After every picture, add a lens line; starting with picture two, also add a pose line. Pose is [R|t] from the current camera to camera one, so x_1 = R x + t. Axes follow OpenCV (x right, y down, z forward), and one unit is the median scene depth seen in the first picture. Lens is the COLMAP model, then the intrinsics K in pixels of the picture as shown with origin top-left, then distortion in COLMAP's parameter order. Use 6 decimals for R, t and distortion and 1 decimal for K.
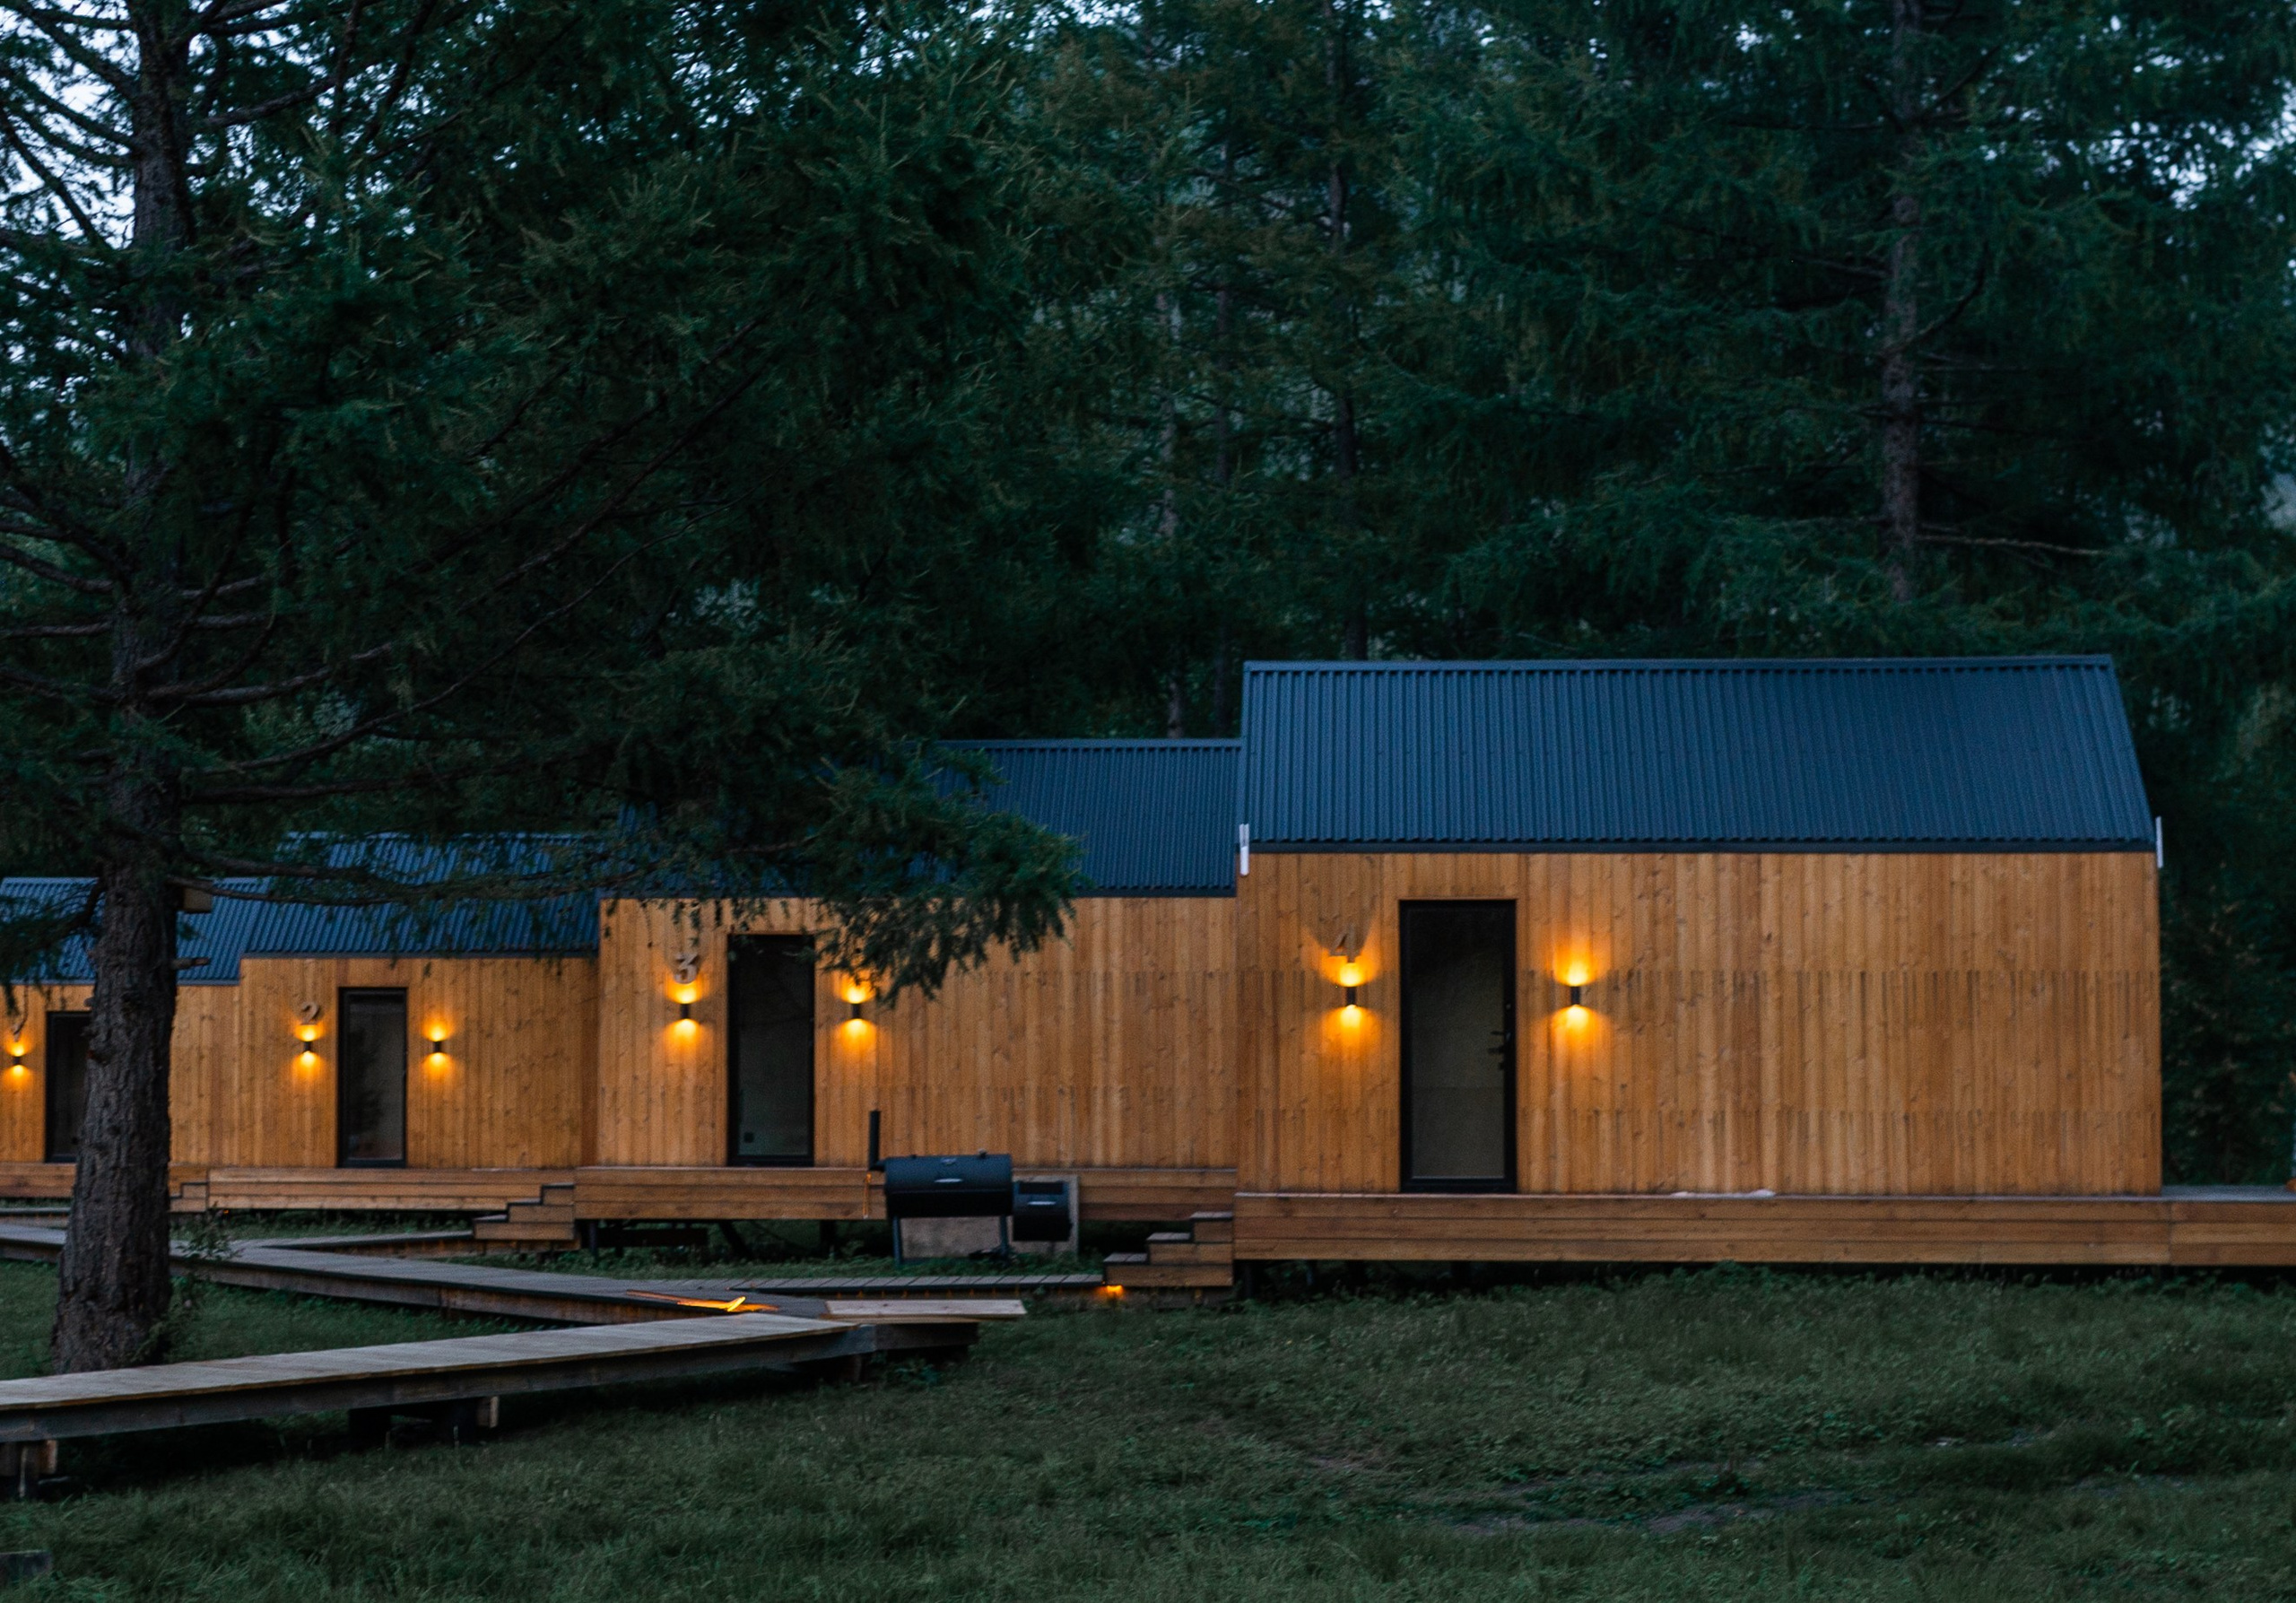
lens RADIAL K [[4212.8, 0, 1148.0], [0, 4212.8, 801.5], [0, 0, 1]] dist [-0.061654, -0.074424]
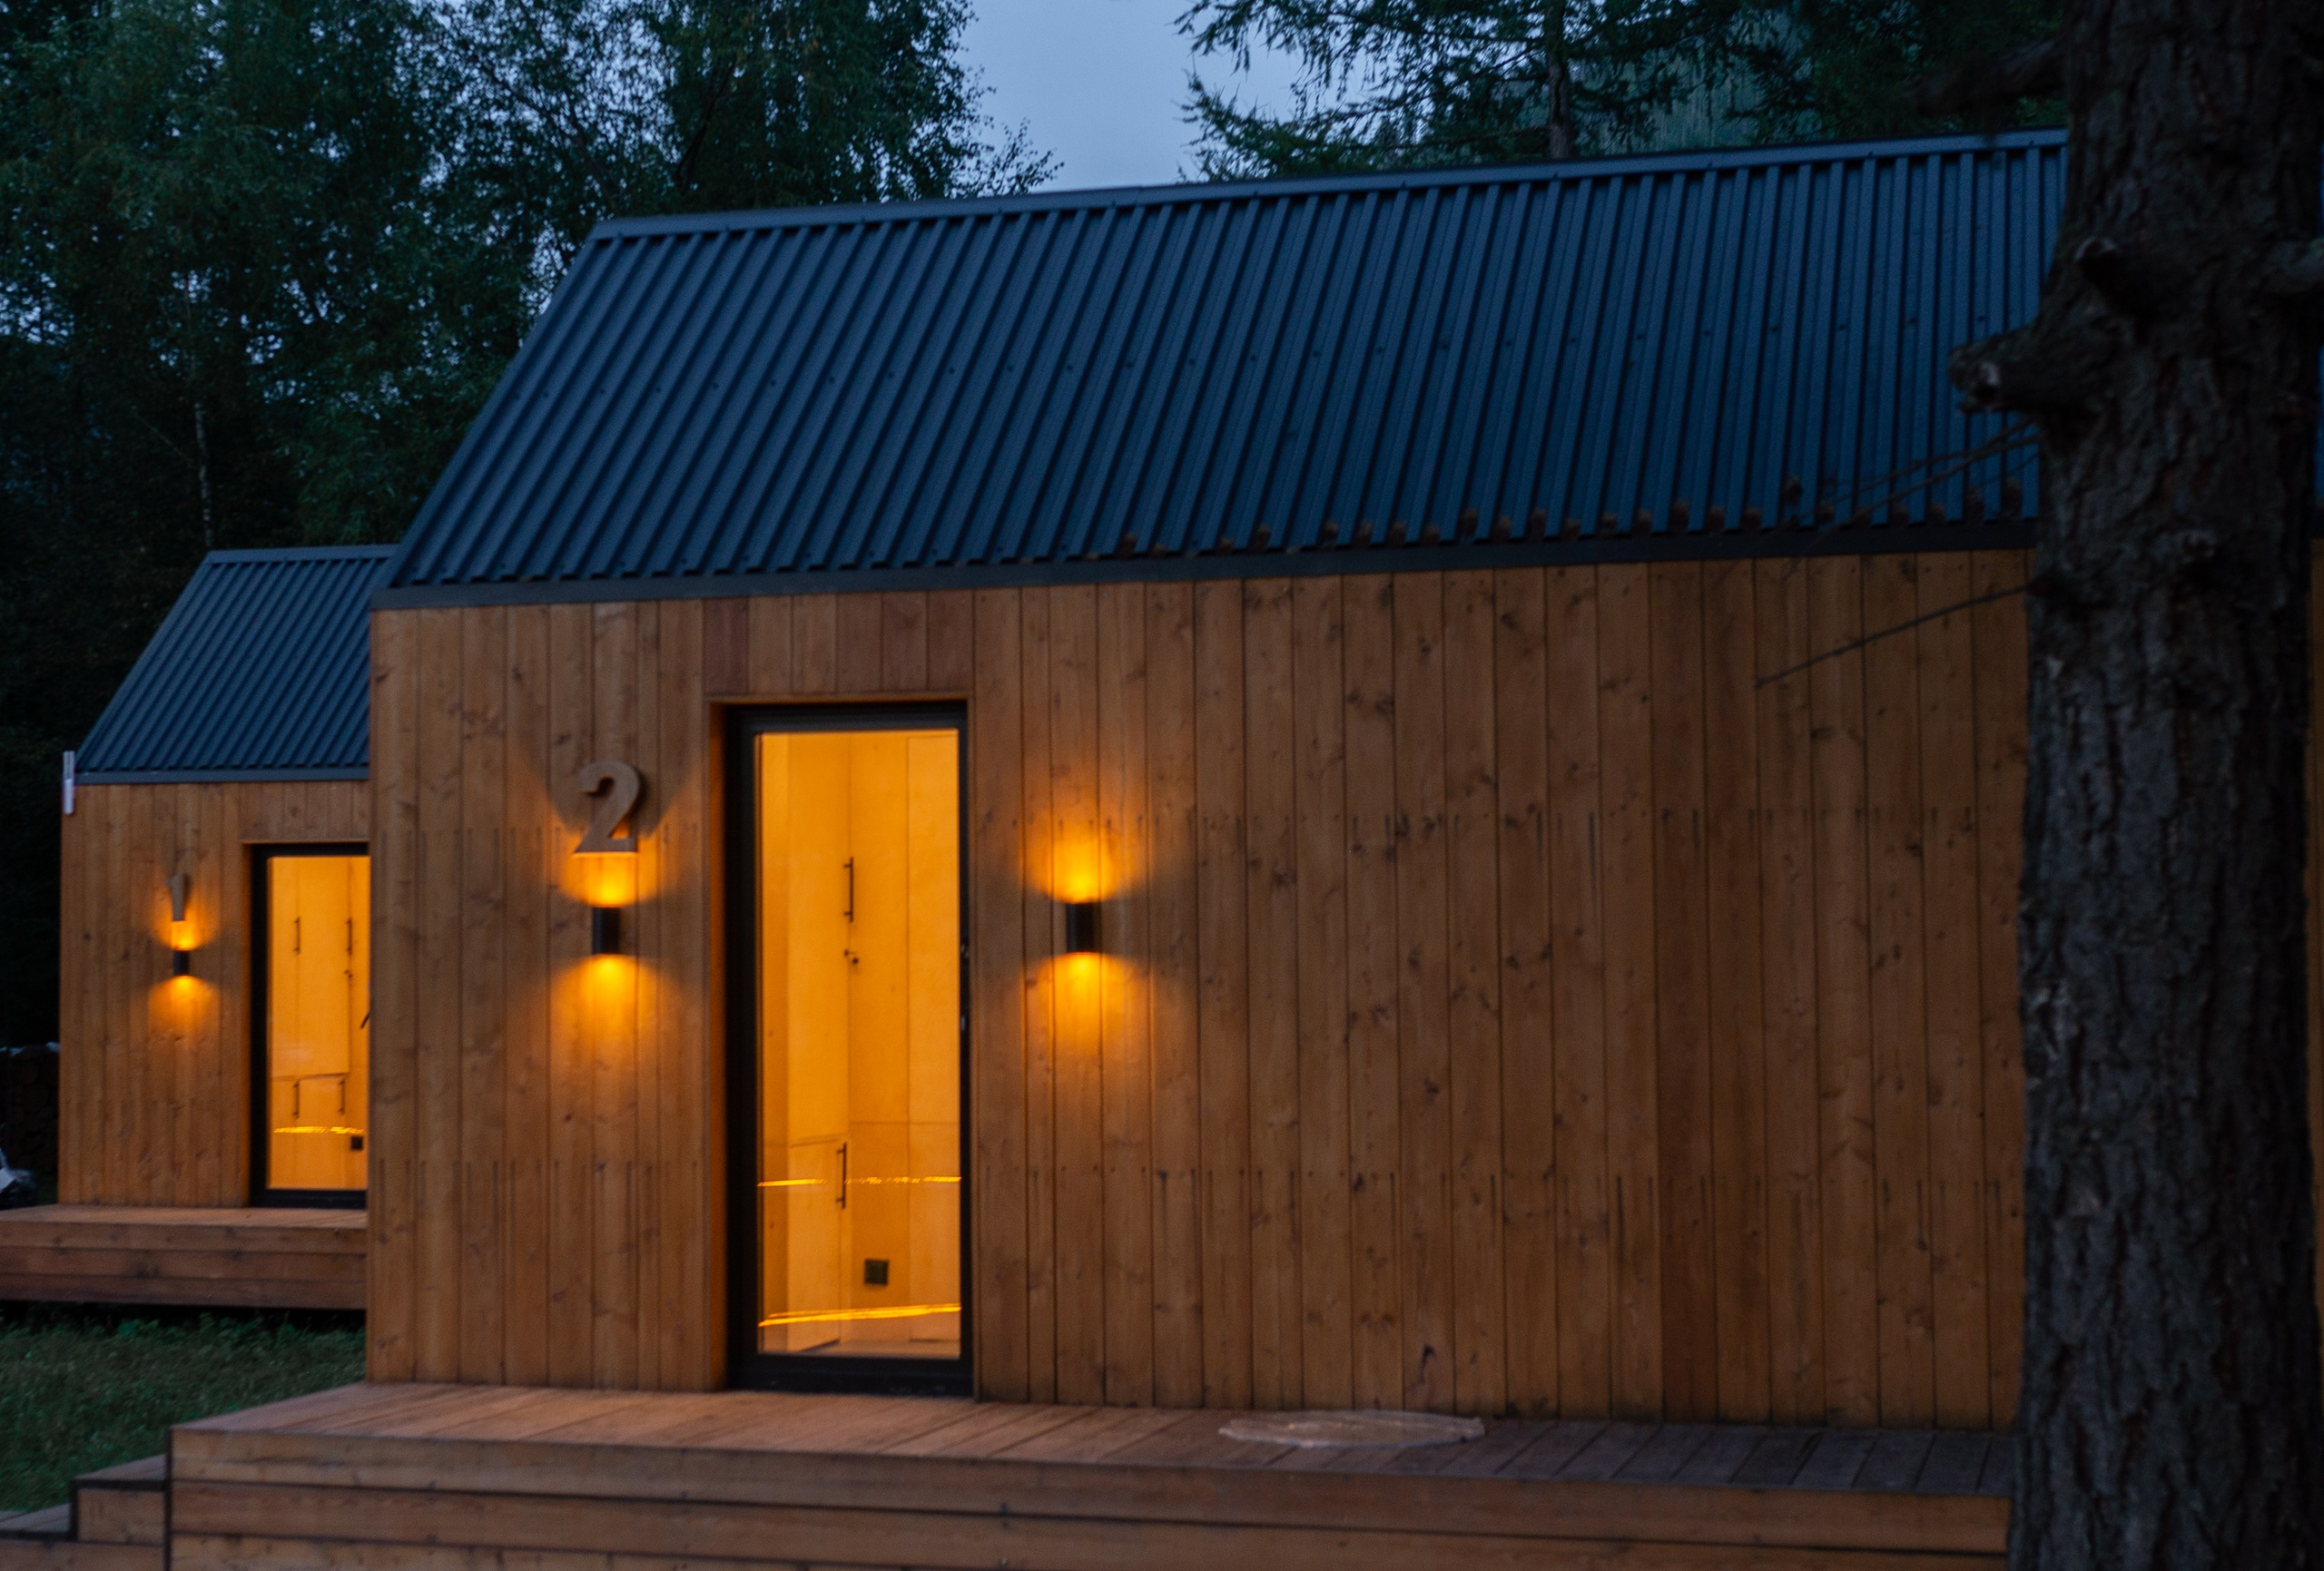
lens RADIAL K [[3661.0, 0, 1064.6], [0, 3661.0, 779.5], [0, 0, 1]] dist [-0.008979, 0.010810]
pose [[0.975418, -0.016660, -0.219732, -0.121441], [0.021577, 0.999567, 0.019996, 0.045112], [0.219304, -0.024246, 0.975355, 0.786023]]
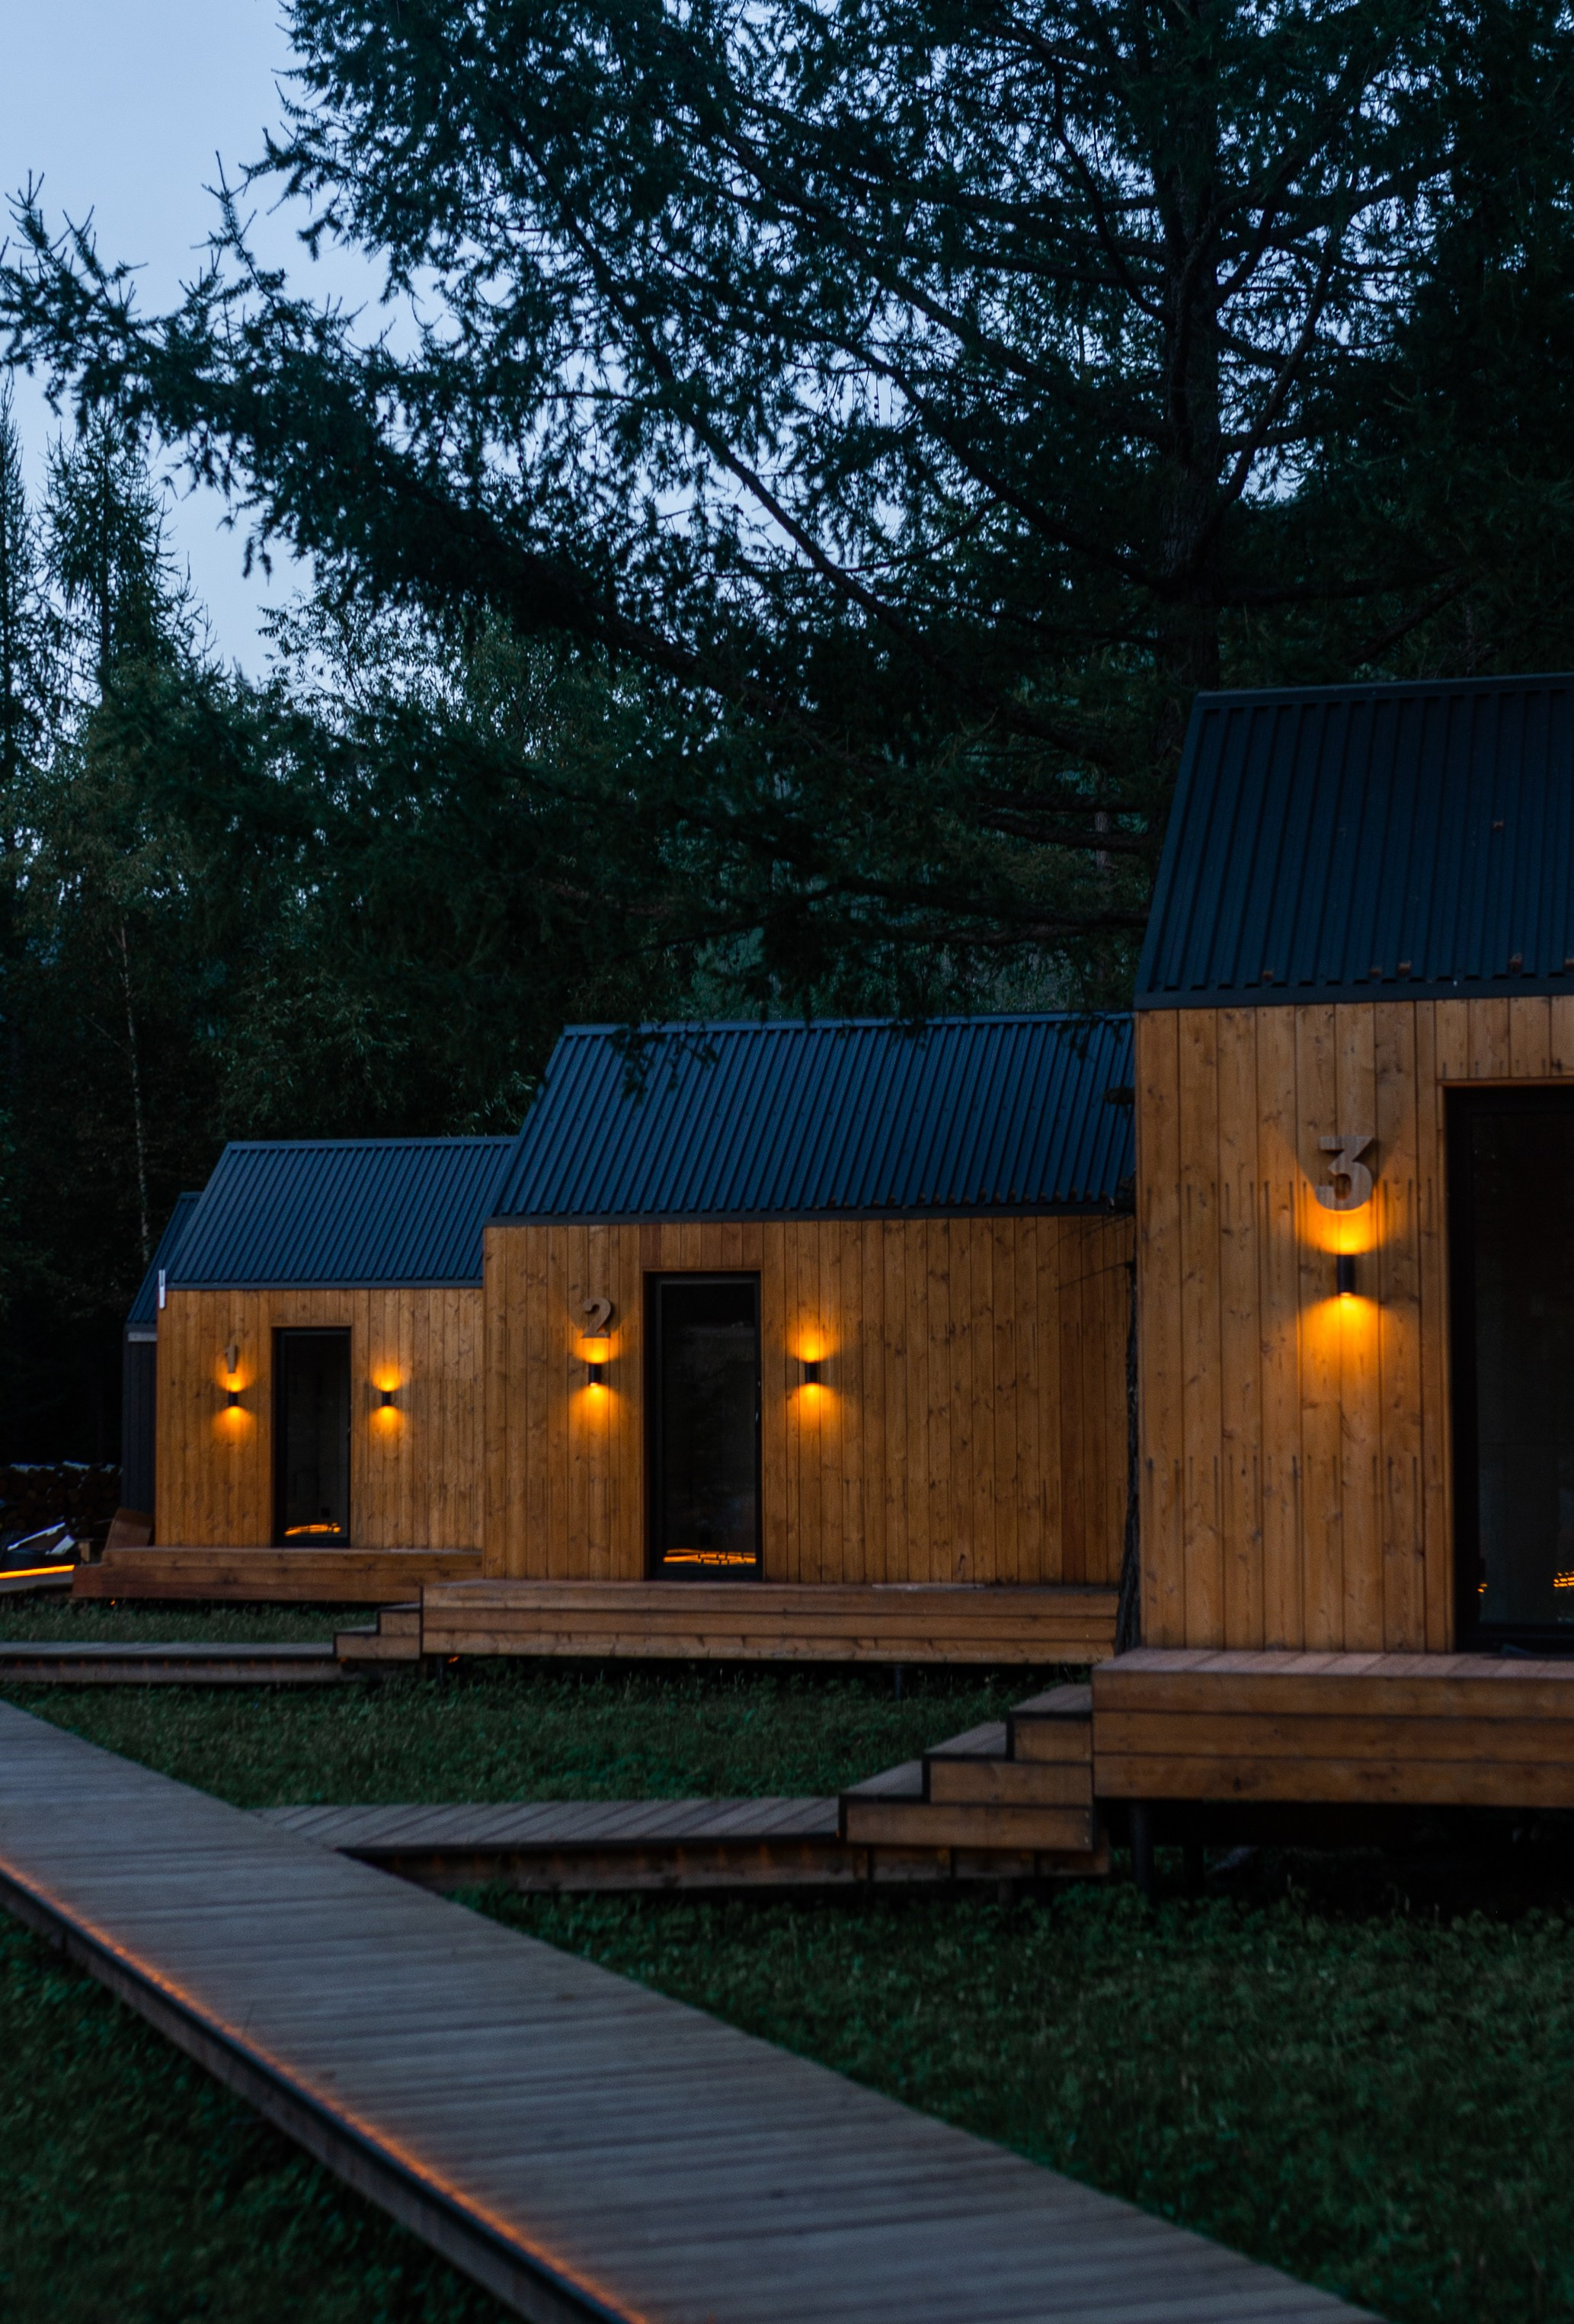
lens RADIAL K [[3661.2, 0, 712.8], [0, 3661.2, 1180.2], [0, 0, 1]] dist [-0.008979, 0.010810]
pose [[0.977113, -0.016366, -0.212091, -0.074891], [0.017045, 0.999854, 0.001372, 0.030973], [0.212038, -0.004955, 0.977249, 0.504599]]
